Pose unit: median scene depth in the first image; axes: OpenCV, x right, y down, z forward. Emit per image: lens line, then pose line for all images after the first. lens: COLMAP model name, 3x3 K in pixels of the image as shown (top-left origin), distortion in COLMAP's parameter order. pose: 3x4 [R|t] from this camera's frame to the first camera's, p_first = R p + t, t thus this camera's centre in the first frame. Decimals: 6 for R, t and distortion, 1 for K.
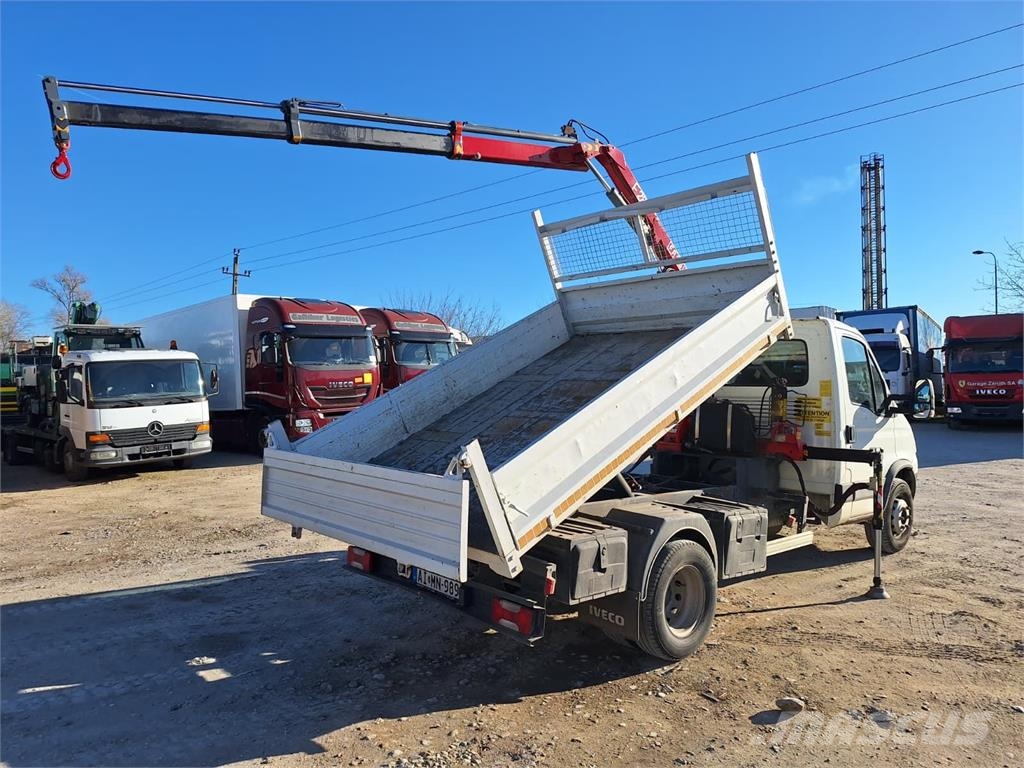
lens RADIAL K [[710.4, 0, 508.8], [0, 710.4, 379.3], [0, 0, 1]] dist [0.106153, -0.093008]
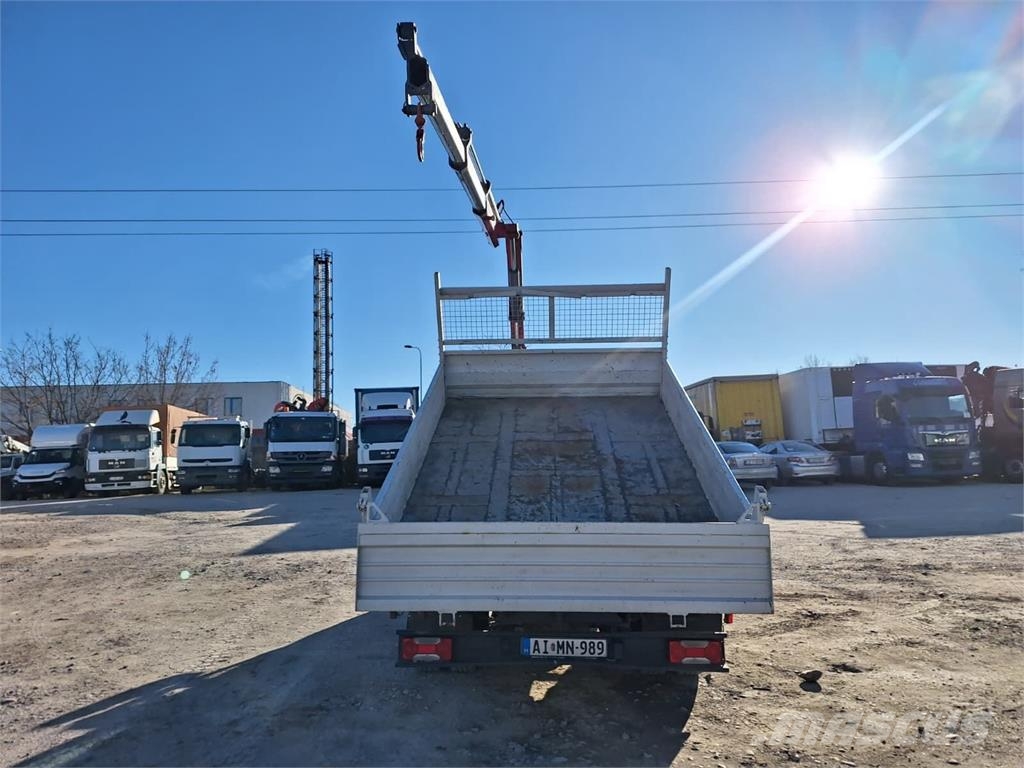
lens RADIAL K [[717.1, 0, 506.4], [0, 717.1, 379.6], [0, 0, 1]] dist [0.092875, -0.105120]
pose [[0.691955, 0.067296, 0.718797, -0.685625], [0.005076, 0.995168, -0.098058, 0.014426], [-0.721923, 0.071500, 0.688270, 0.275612]]
